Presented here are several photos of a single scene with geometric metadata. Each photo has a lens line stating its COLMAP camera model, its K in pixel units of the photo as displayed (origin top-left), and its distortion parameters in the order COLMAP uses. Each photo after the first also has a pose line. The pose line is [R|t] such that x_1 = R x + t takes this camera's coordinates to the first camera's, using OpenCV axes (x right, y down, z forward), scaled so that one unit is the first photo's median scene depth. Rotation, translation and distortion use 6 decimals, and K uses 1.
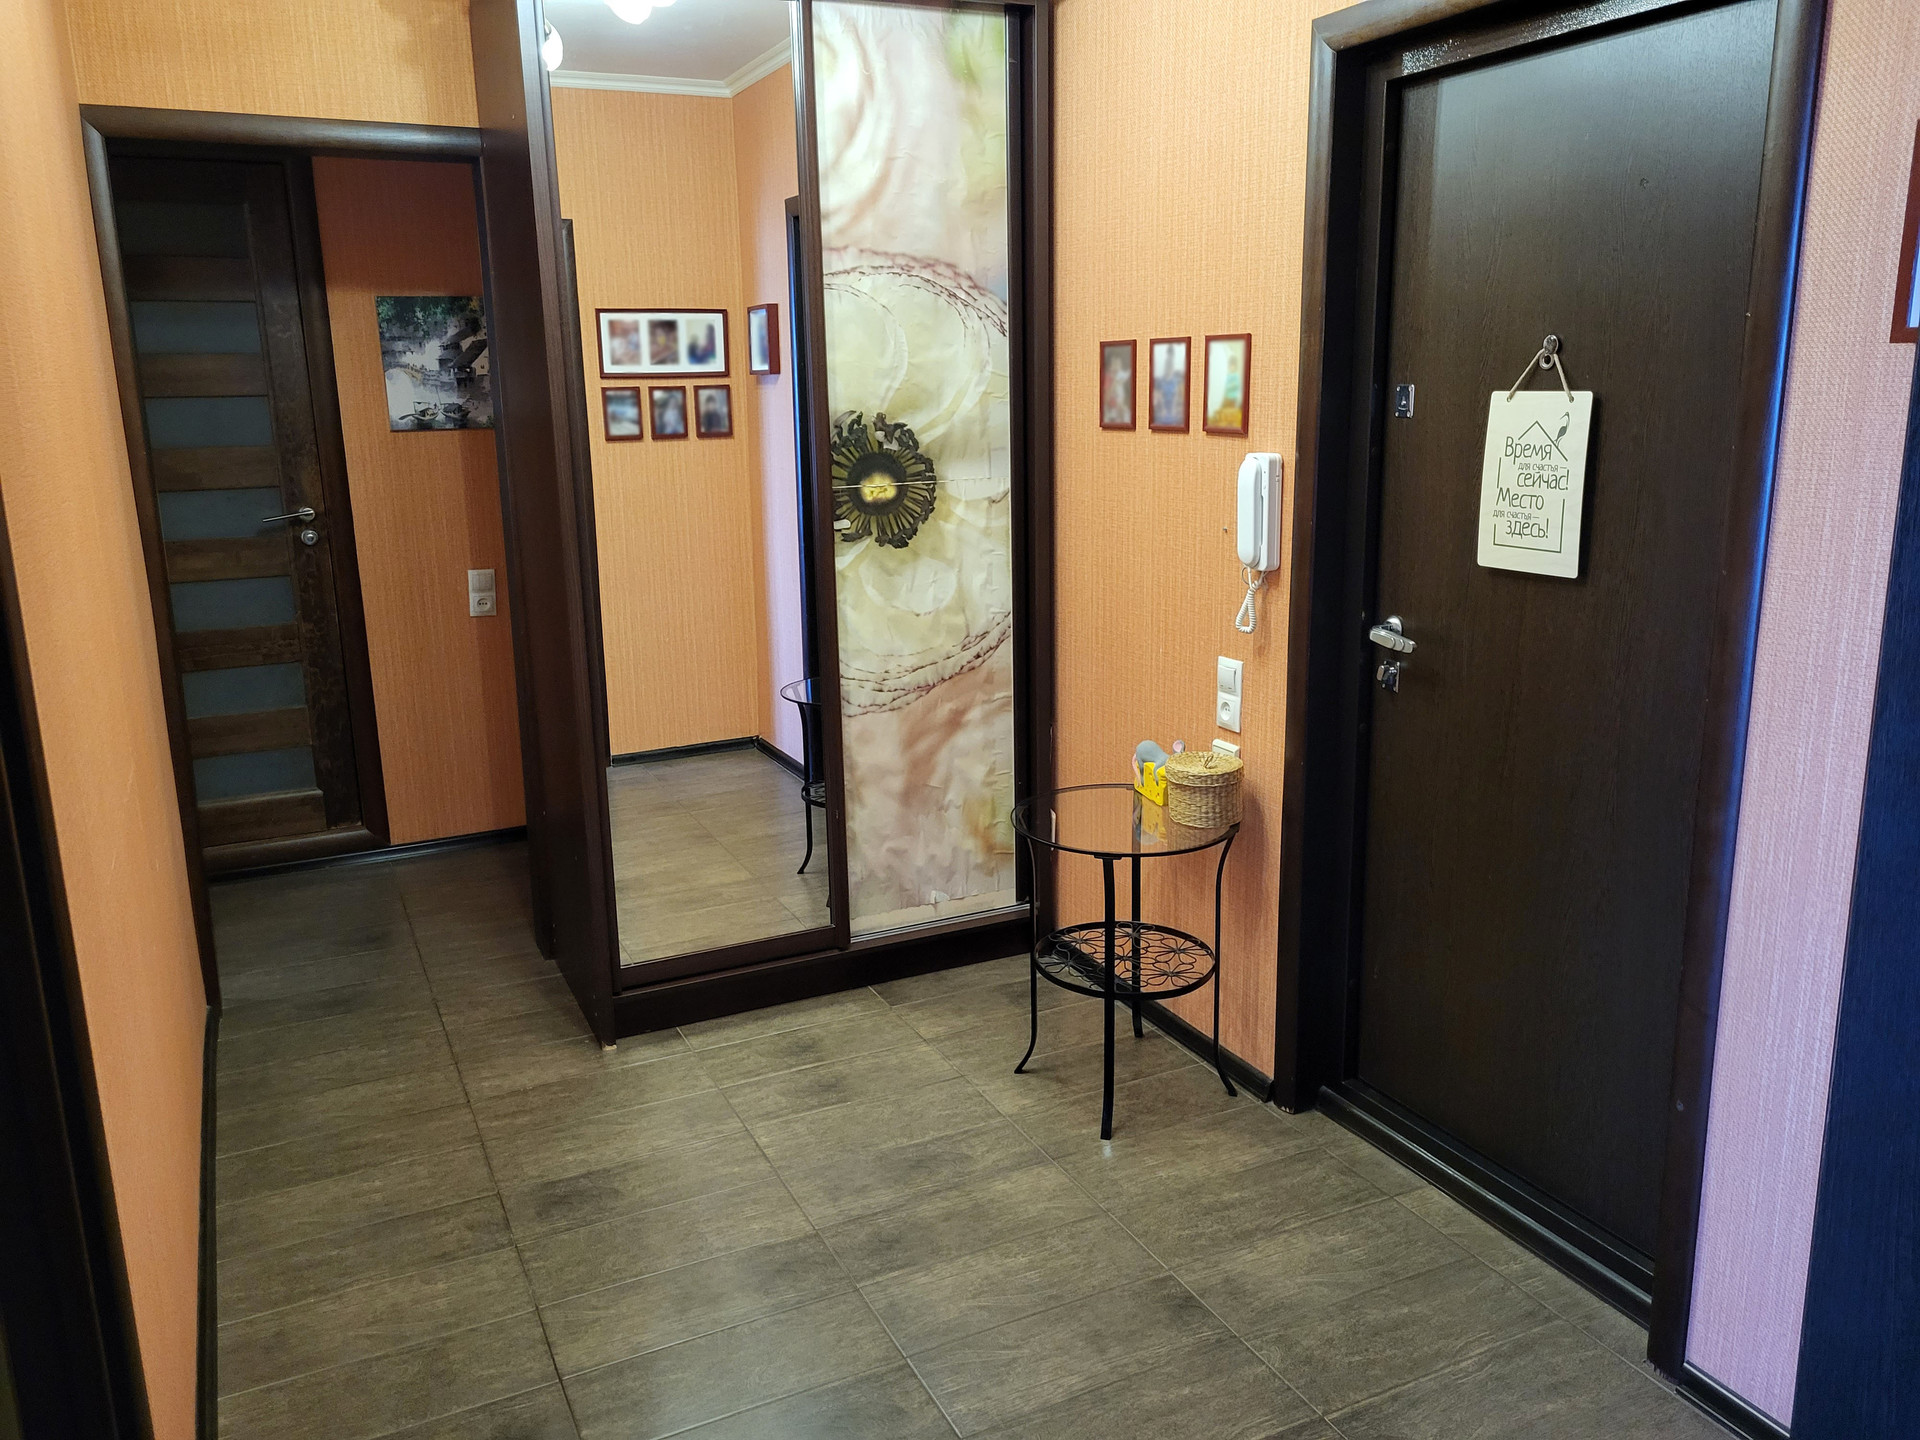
lens RADIAL K [[1457.1, 0, 972.3], [0, 1457.1, 730.2], [0, 0, 1]] dist [0.033695, -0.007365]
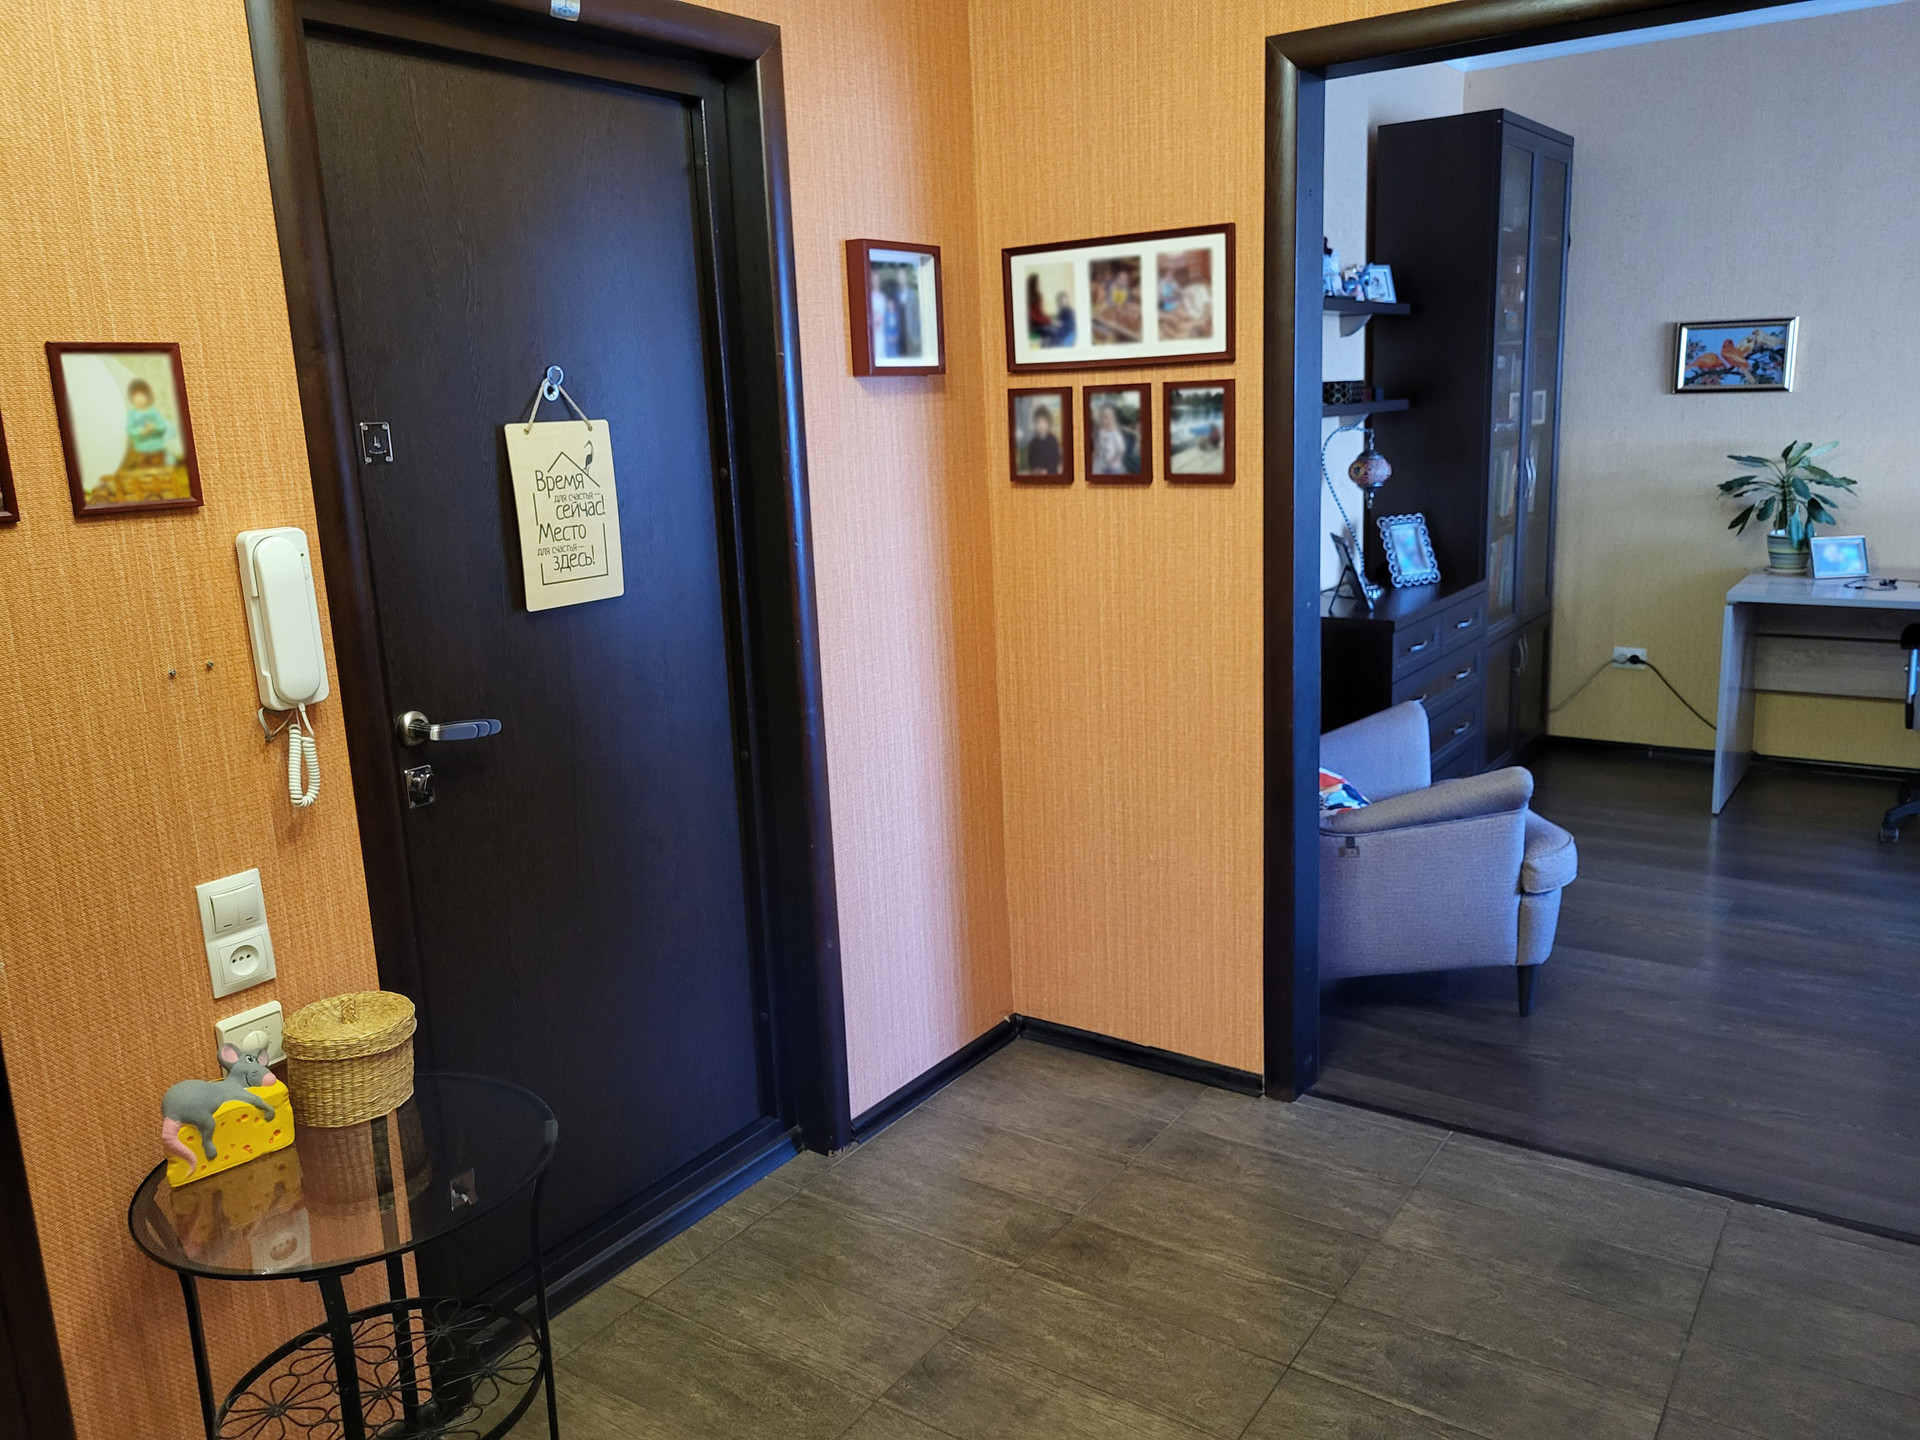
lens RADIAL K [[1457.1, 0, 970.8], [0, 1457.1, 701.8], [0, 0, 1]] dist [0.033695, -0.007365]
pose [[-0.494785, -0.151974, 0.855623, -0.610464], [0.244302, 0.920557, 0.304781, -0.284280], [-0.833969, 0.359832, -0.418350, 1.223118]]
